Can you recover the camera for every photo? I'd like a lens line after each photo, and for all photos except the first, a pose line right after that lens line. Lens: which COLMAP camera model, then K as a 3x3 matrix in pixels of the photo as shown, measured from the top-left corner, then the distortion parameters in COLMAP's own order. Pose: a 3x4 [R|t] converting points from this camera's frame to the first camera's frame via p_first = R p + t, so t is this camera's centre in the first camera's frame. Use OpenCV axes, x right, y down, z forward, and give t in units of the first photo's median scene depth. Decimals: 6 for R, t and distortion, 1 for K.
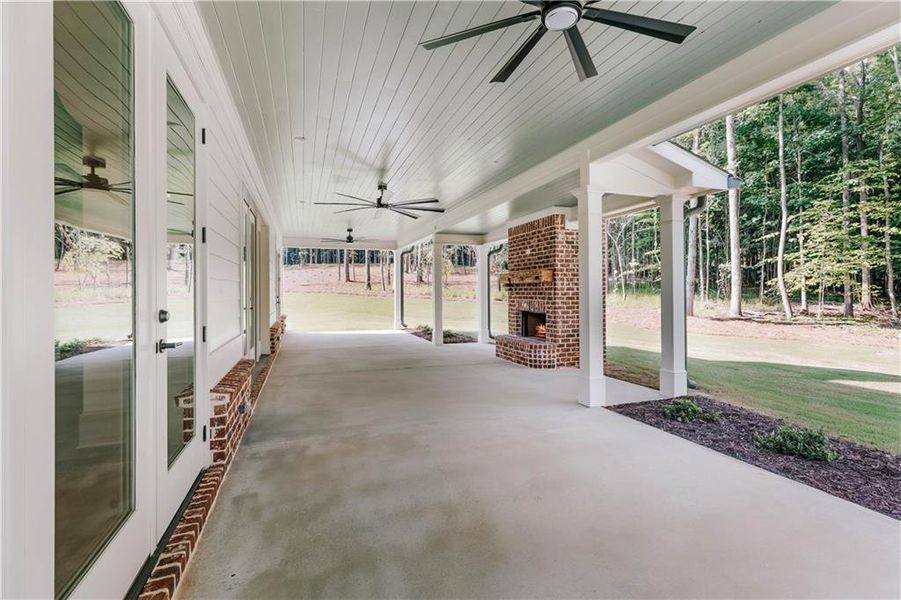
lens RADIAL K [[415.3, 0, 451.8], [0, 415.3, 295.3], [0, 0, 1]] dist [0.004456, 0.000314]
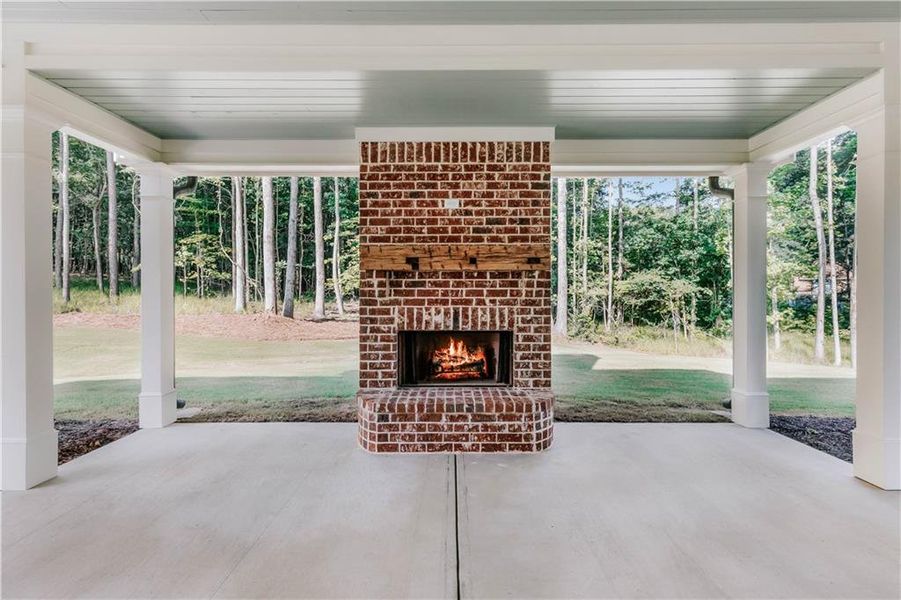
lens RADIAL K [[415.3, 0, 453.1], [0, 415.3, 291.7], [0, 0, 1]] dist [0.004456, 0.000314]
pose [[0.335533, -0.003454, 0.942022, -0.268194], [0.006424, 0.999978, 0.001378, -0.006855], [-0.942007, 0.005589, 0.335548, 0.876279]]
